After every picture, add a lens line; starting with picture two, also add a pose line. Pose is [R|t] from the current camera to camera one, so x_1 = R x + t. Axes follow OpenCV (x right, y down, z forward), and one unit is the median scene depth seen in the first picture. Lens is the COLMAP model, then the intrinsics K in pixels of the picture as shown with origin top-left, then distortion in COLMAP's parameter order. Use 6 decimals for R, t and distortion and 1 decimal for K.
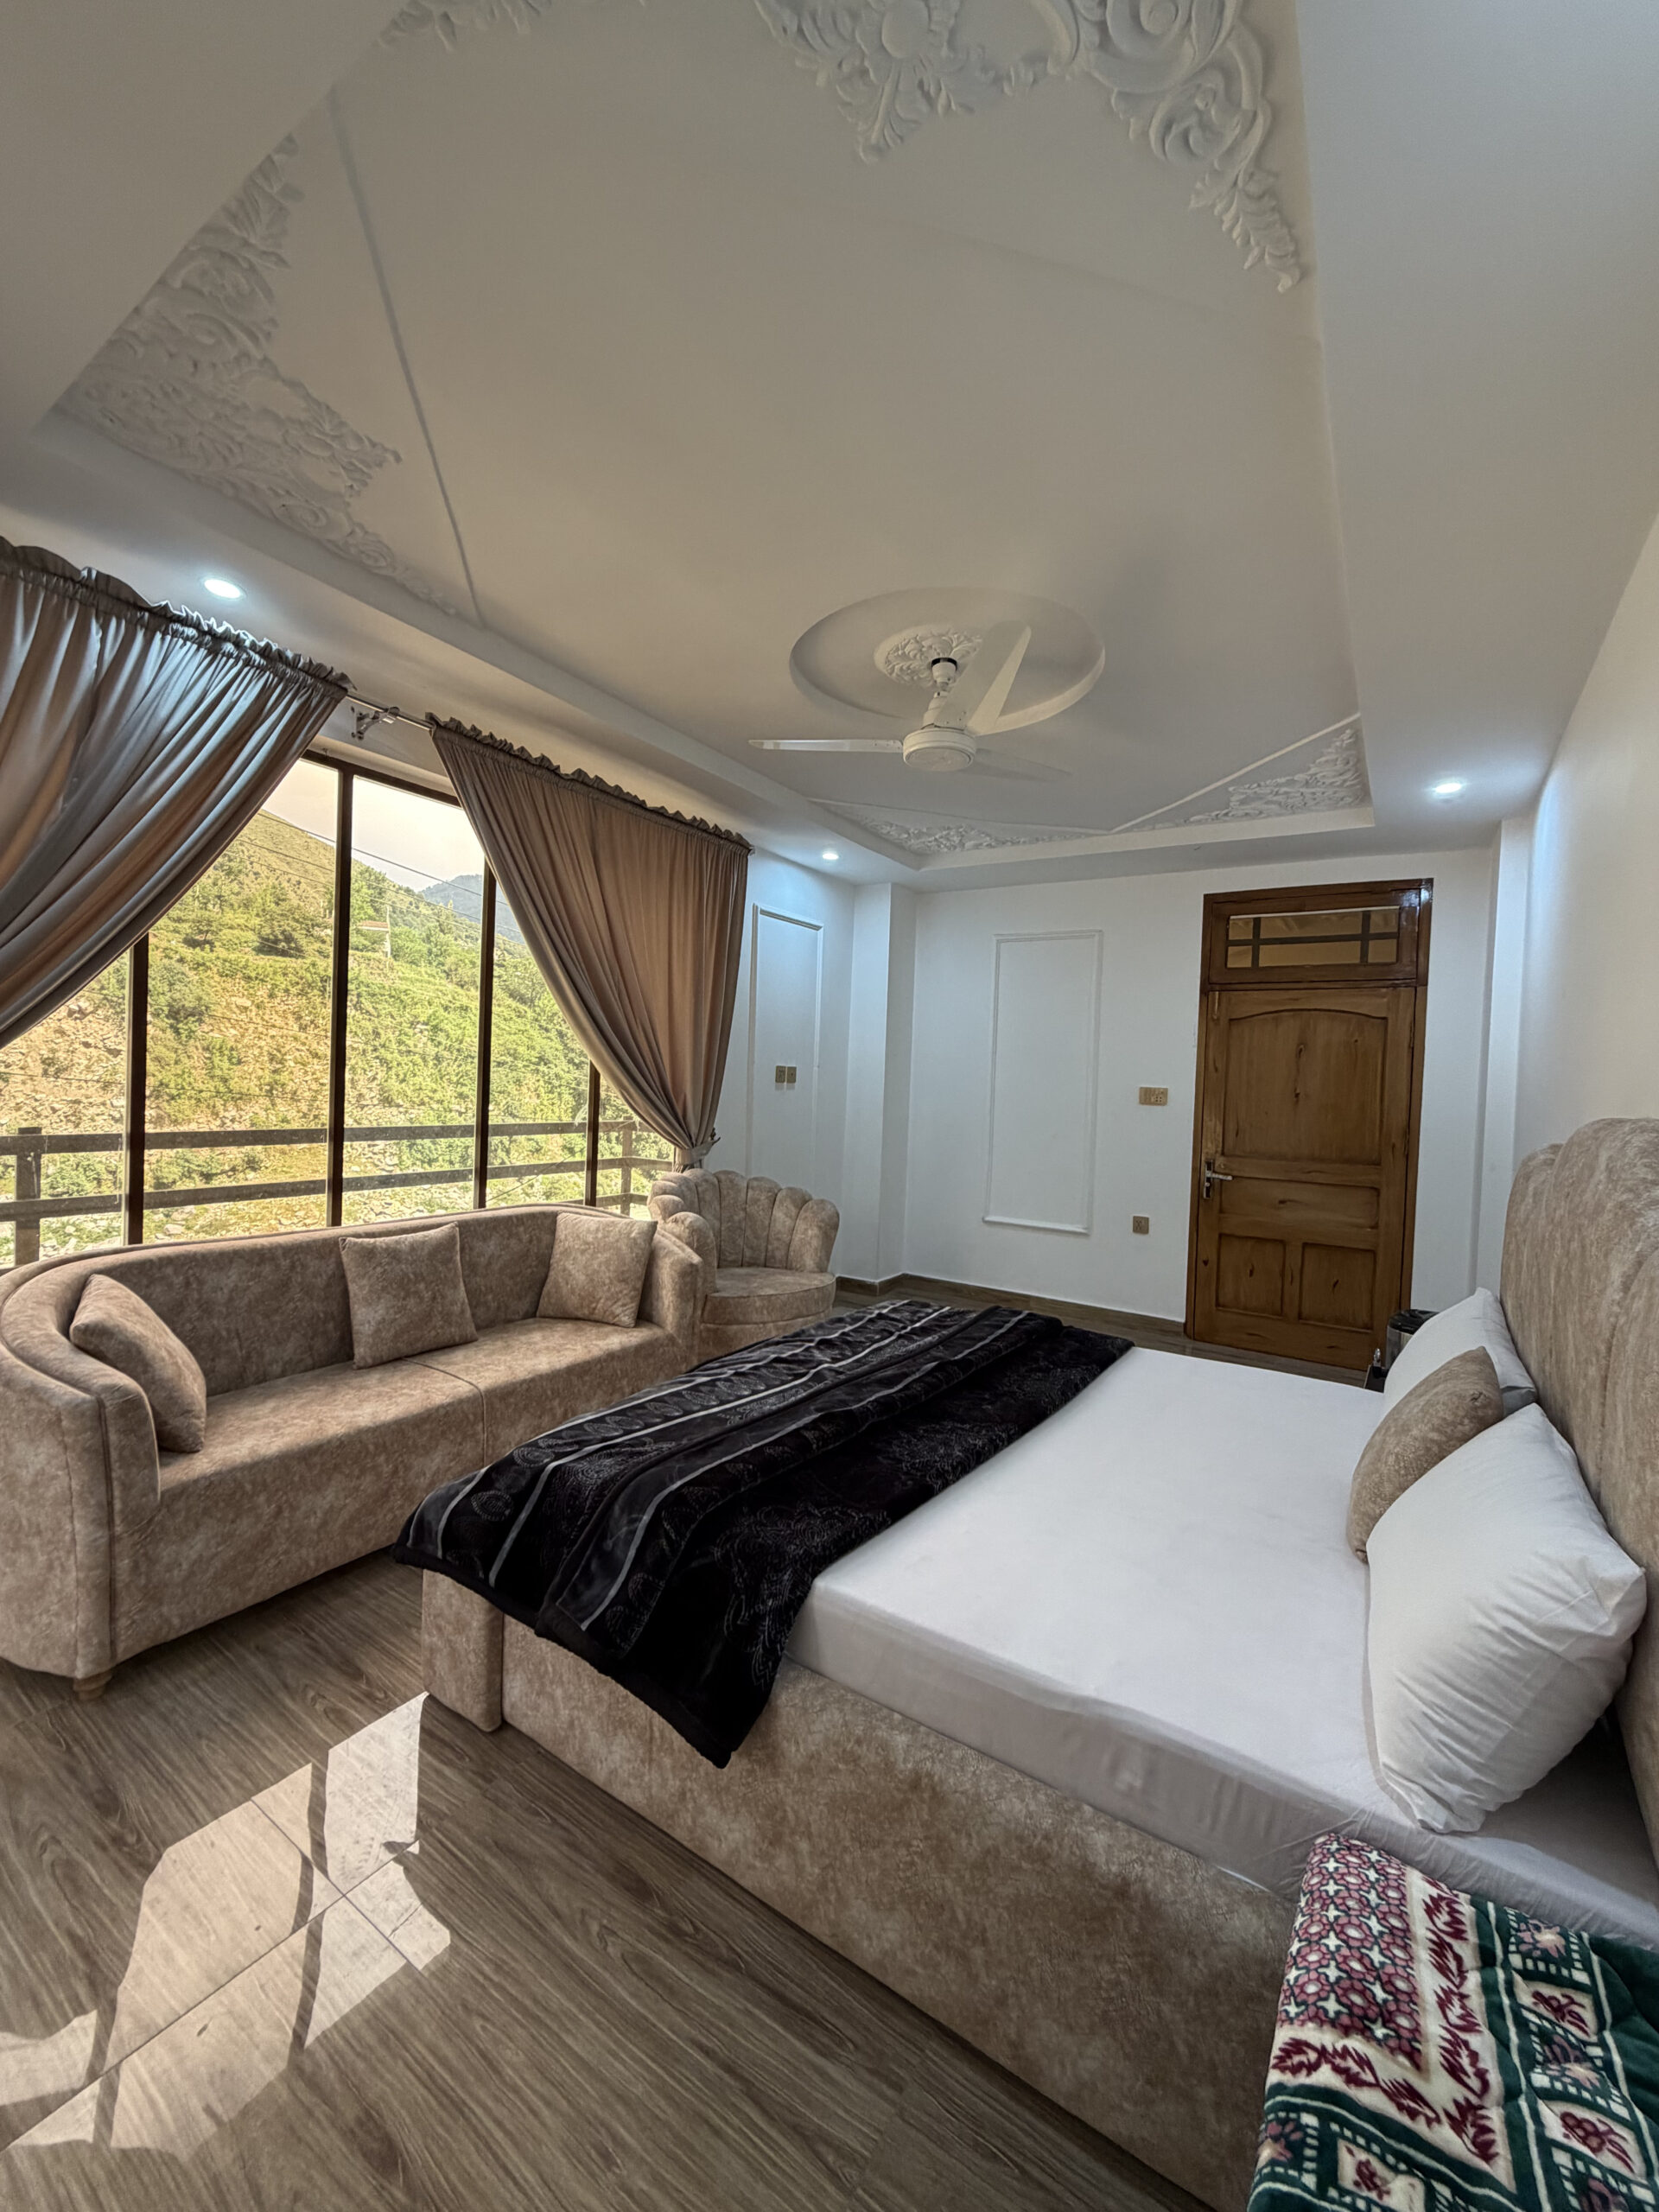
lens RADIAL K [[882.0, 0, 827.0], [0, 882.0, 1105.1], [0, 0, 1]] dist [-0.005437, 0.001591]
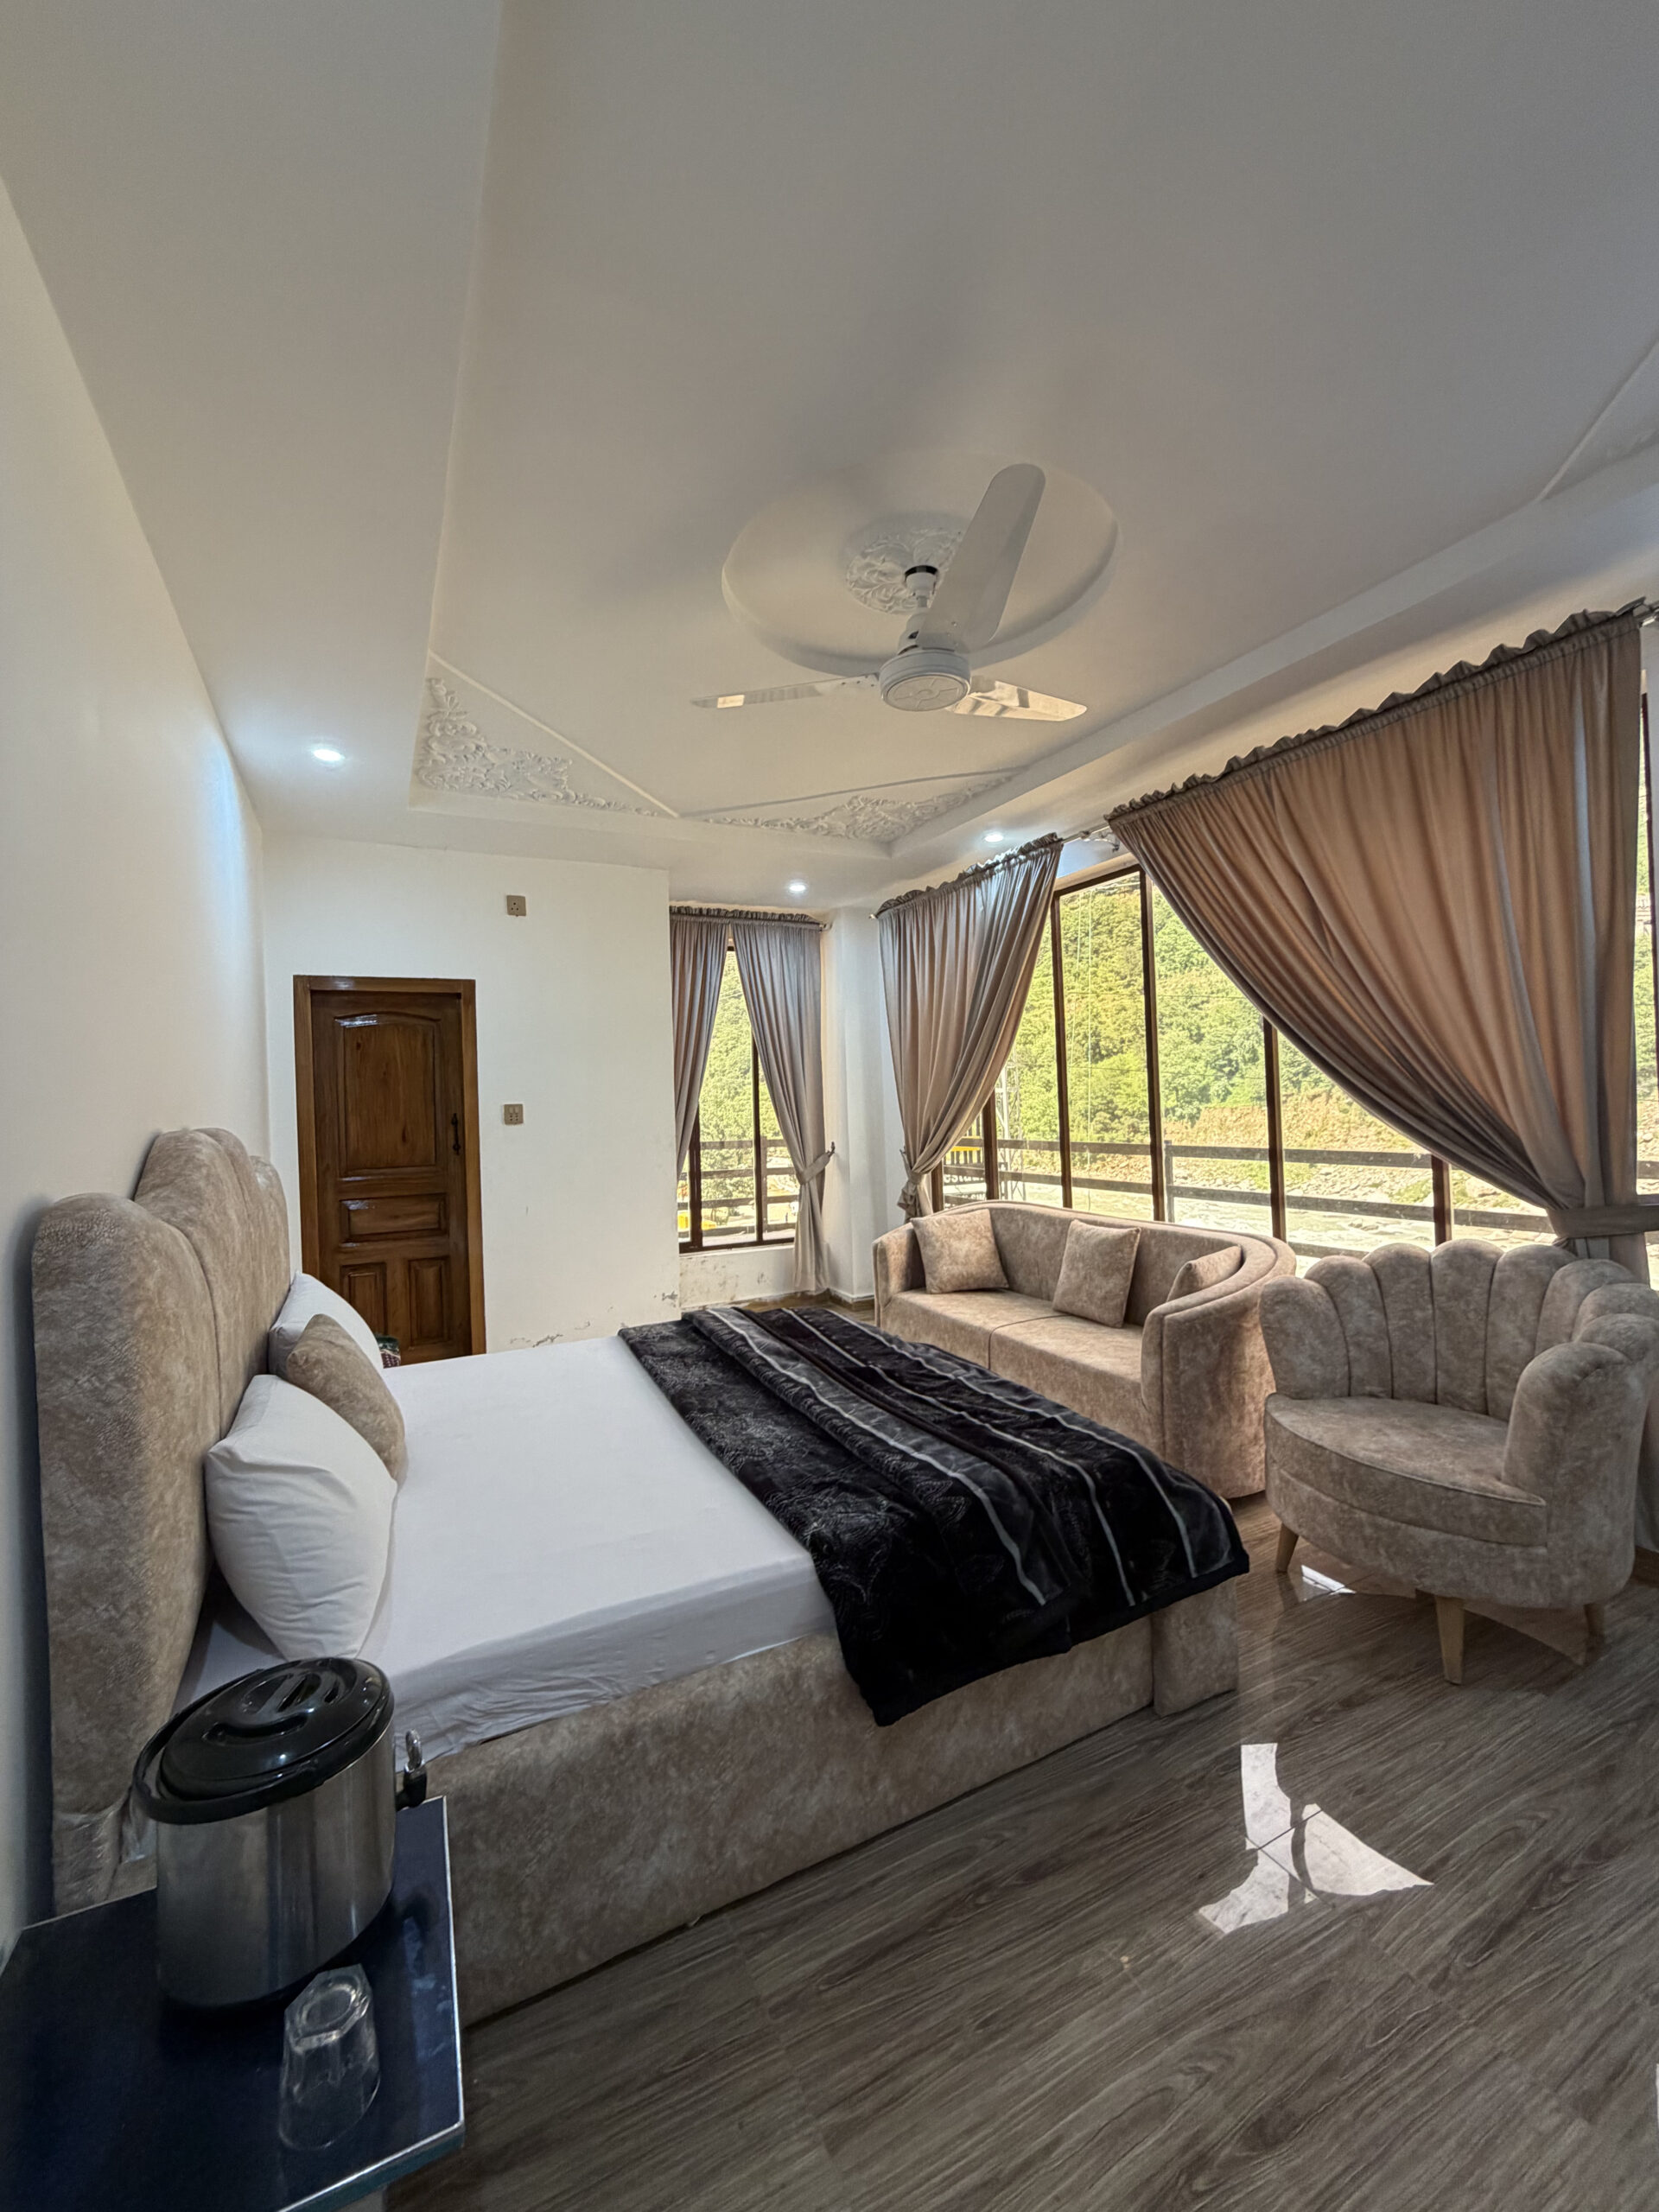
lens RADIAL K [[882.0, 0, 809.0], [0, 882.0, 1095.0], [0, 0, 1]] dist [-0.005437, 0.001591]
pose [[-0.509398, -0.031443, -0.859957, 0.775970], [-0.013182, 0.999500, -0.028737, -0.002374], [0.860430, -0.003303, -0.509558, 1.186464]]
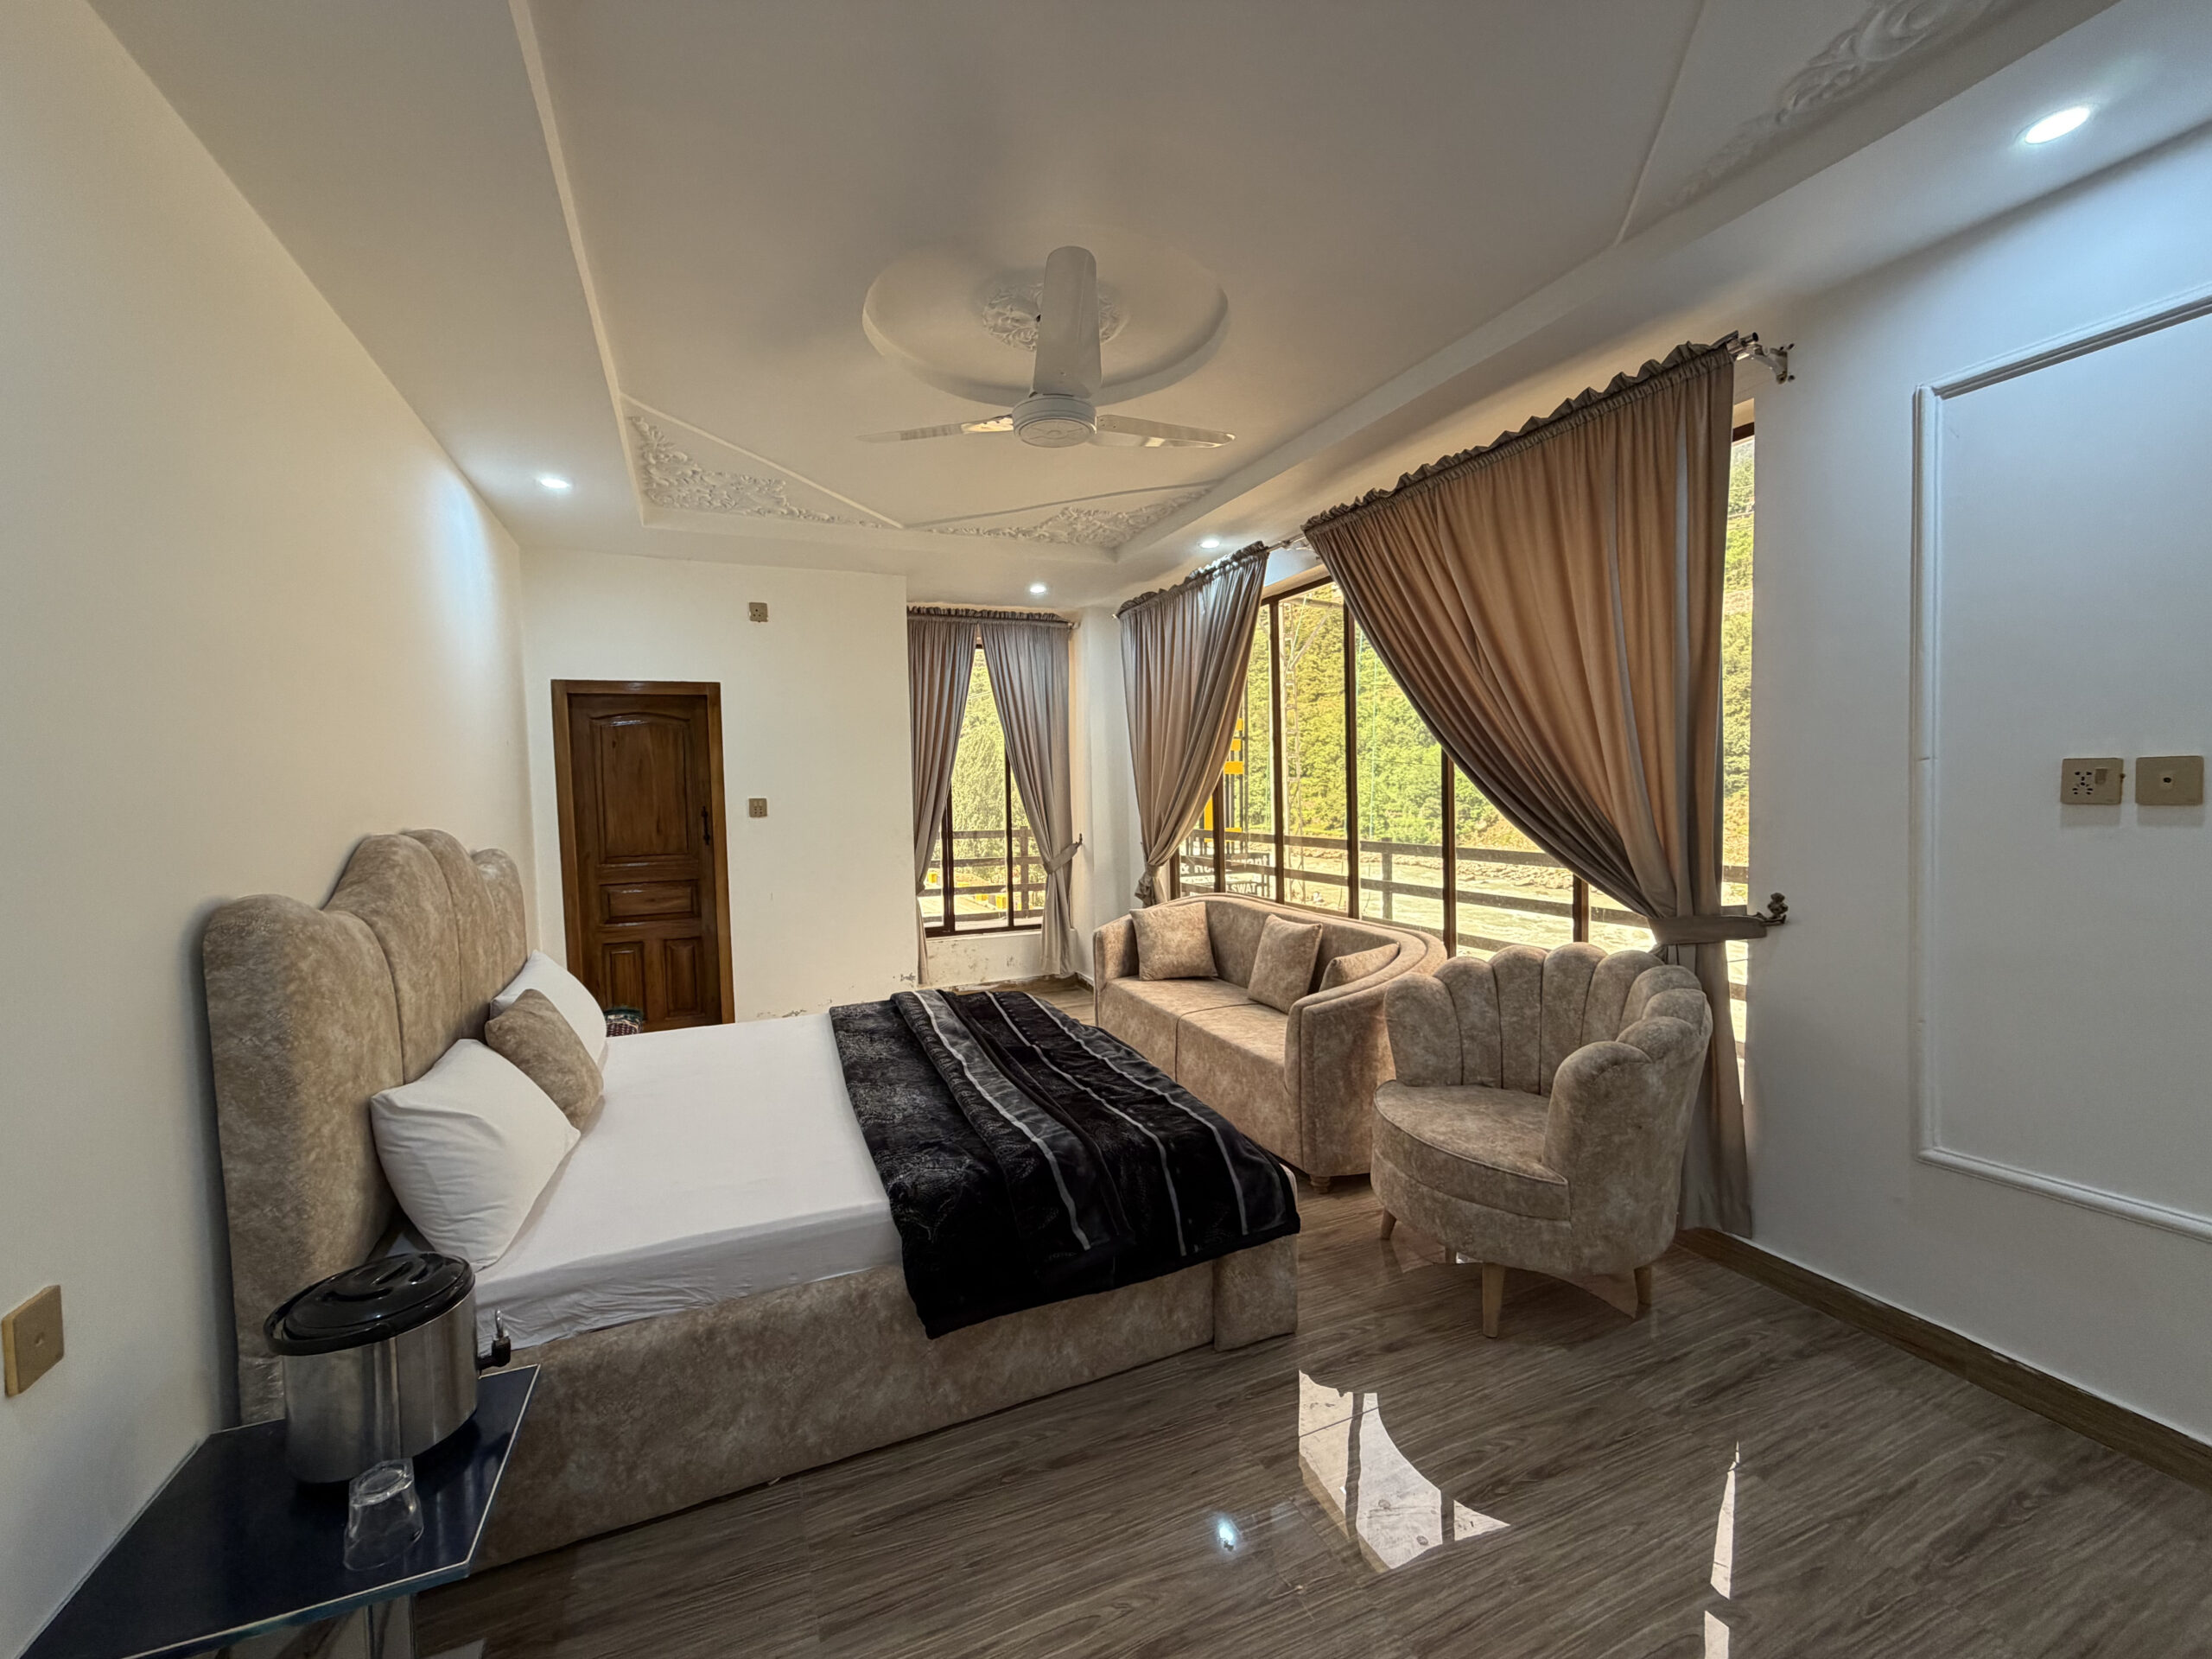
lens RADIAL K [[882.0, 0, 1082.7], [0, 882.0, 827.8], [0, 0, 1]] dist [-0.005437, 0.001591]
pose [[-0.560247, 0.012088, -0.828237, 0.752239], [-0.022914, 0.999285, 0.030085, -0.028621], [0.828009, 0.035833, -0.559569, 1.370421]]
